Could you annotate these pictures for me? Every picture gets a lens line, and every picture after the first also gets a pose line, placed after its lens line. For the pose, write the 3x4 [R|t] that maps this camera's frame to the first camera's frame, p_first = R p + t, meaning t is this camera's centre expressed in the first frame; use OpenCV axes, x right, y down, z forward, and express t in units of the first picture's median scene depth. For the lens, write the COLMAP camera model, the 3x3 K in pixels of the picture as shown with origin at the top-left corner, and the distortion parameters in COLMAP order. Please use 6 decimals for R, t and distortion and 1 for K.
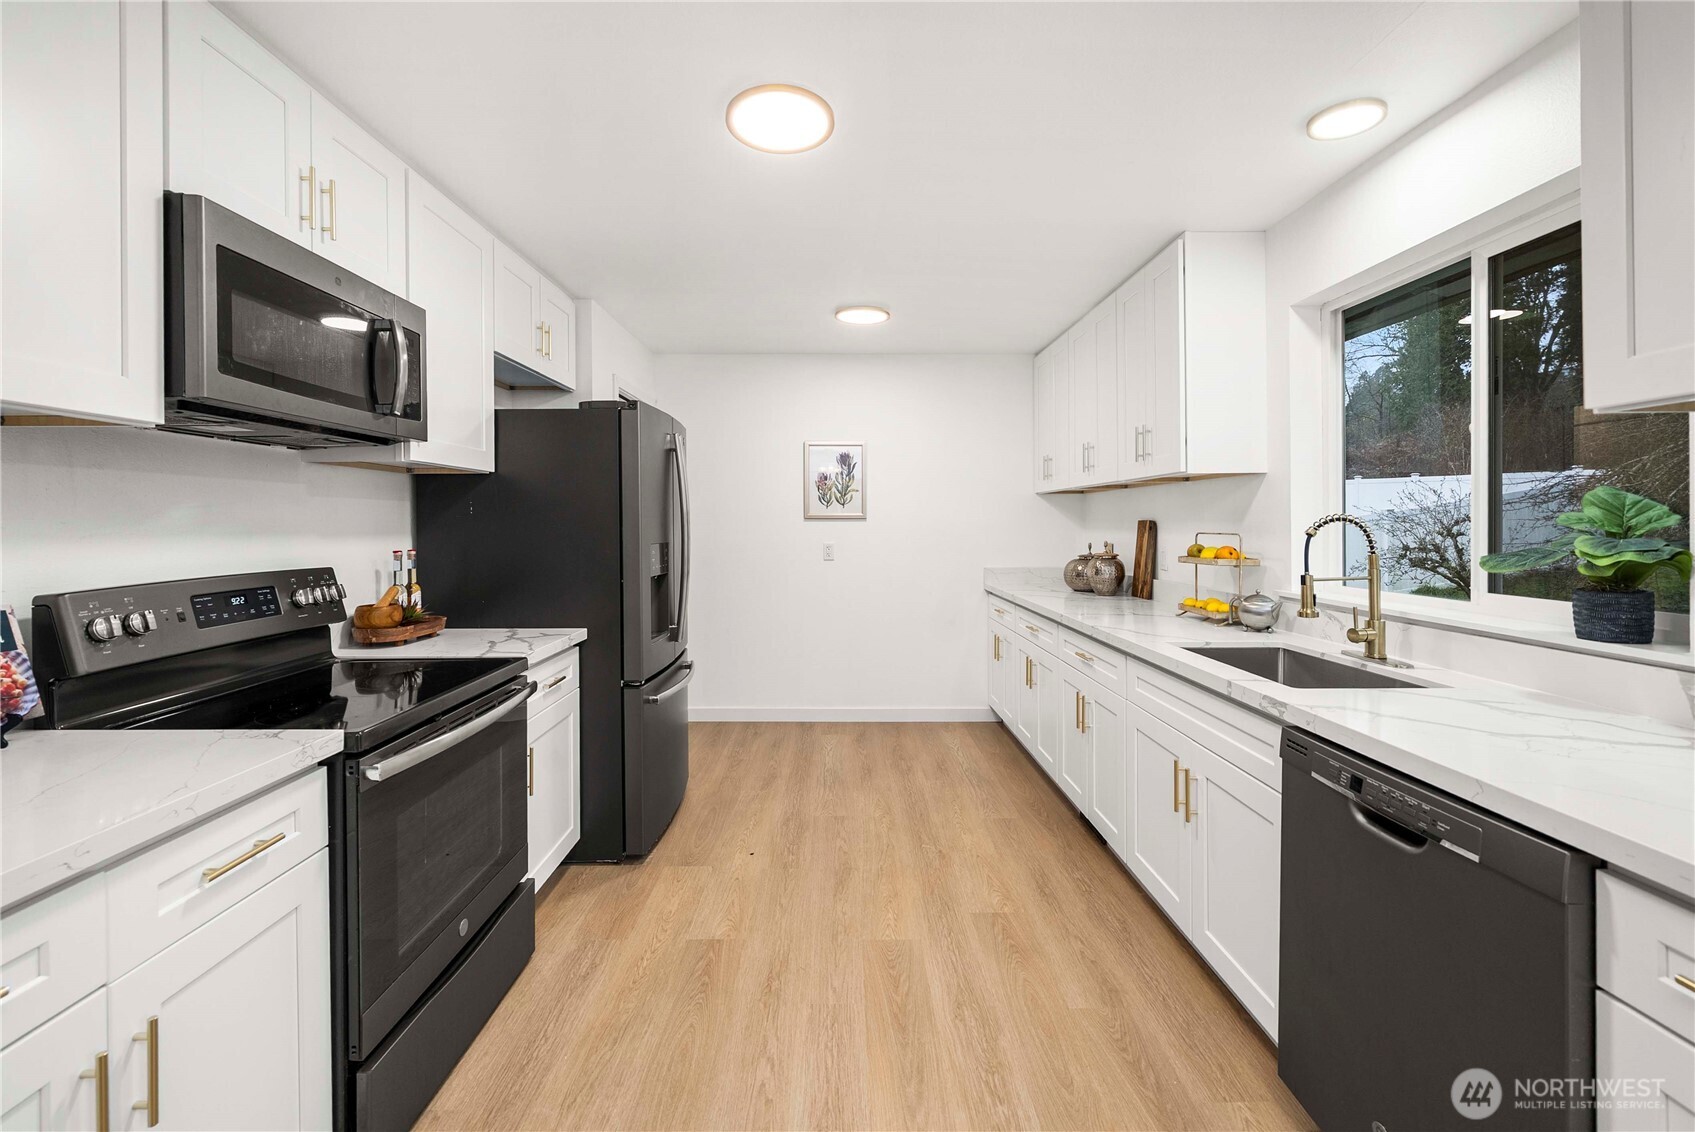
lens RADIAL K [[725.8, 0, 866.6], [0, 725.8, 529.8], [0, 0, 1]] dist [-0.000798, -0.000051]
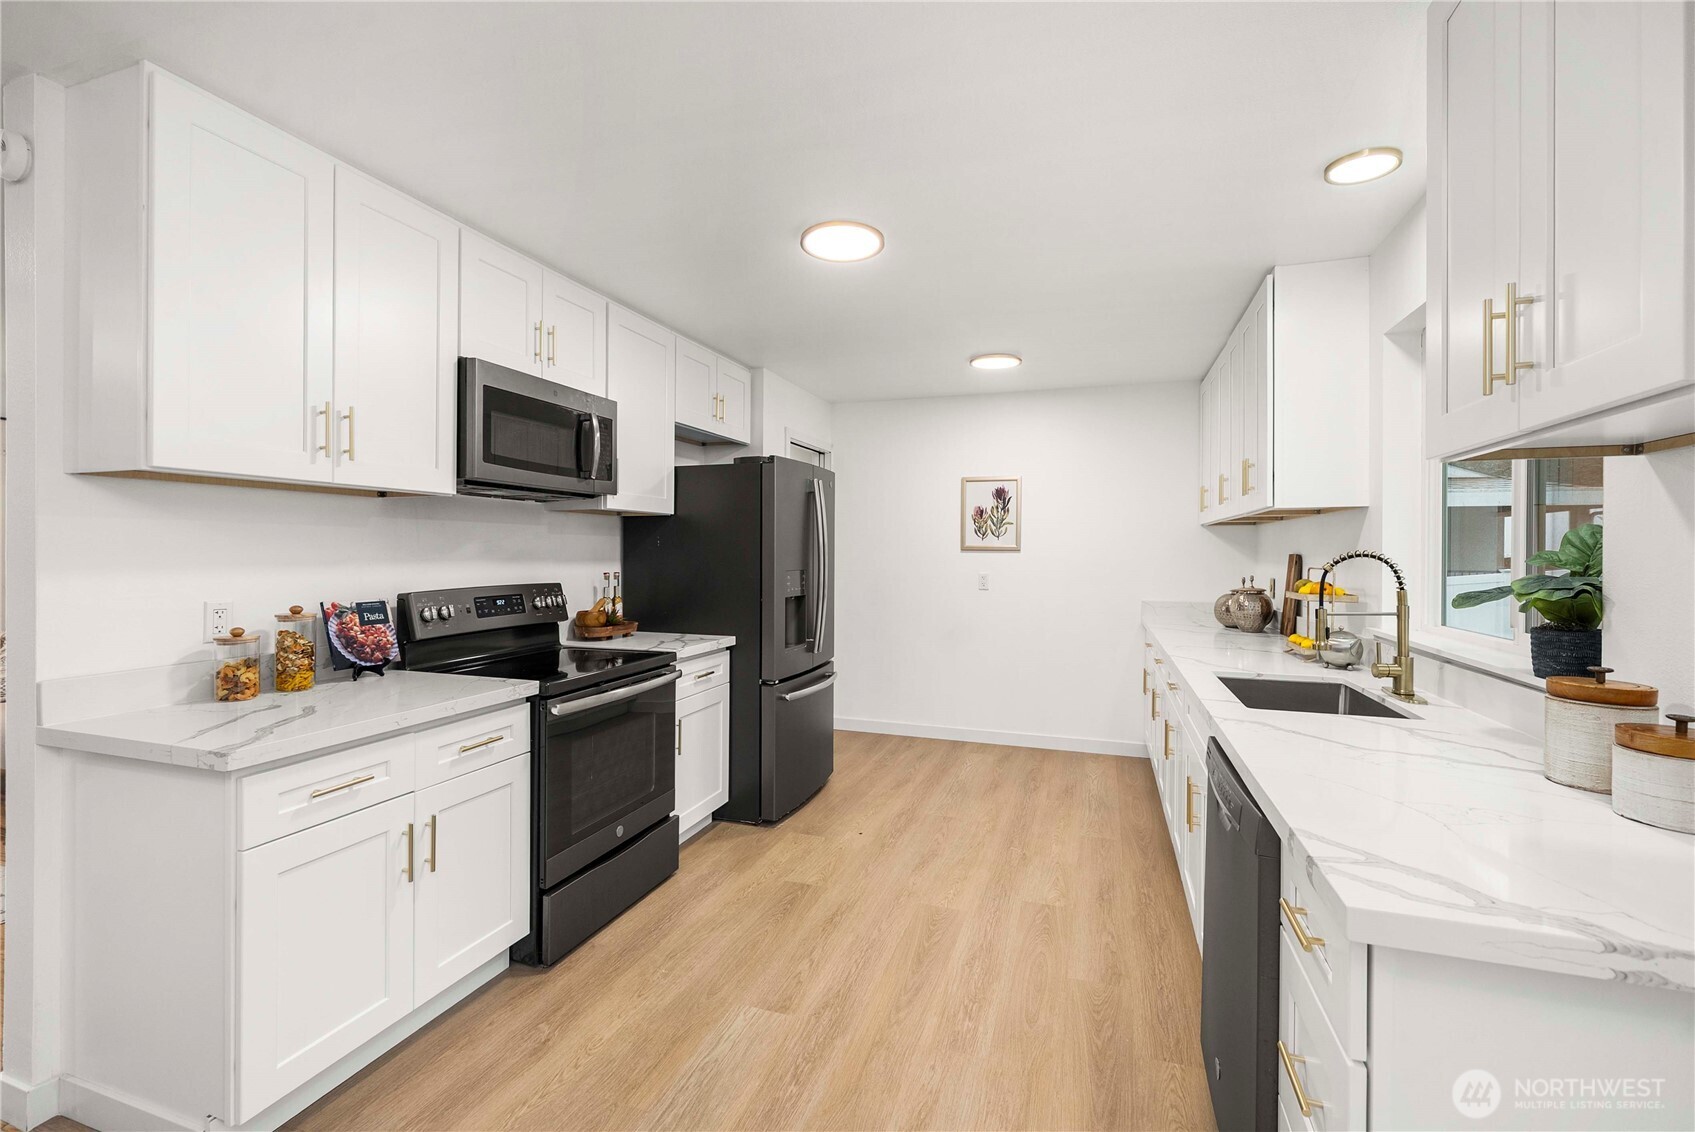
lens RADIAL K [[764.7, 0, 862.1], [0, 764.7, 553.1], [0, 0, 1]] dist [-0.000162, 0.000929]
pose [[0.942866, 0.006918, -0.333101, 0.339326], [-0.009818, 0.999927, -0.007022, -0.003050], [0.333028, 0.009891, 0.942865, -0.240031]]
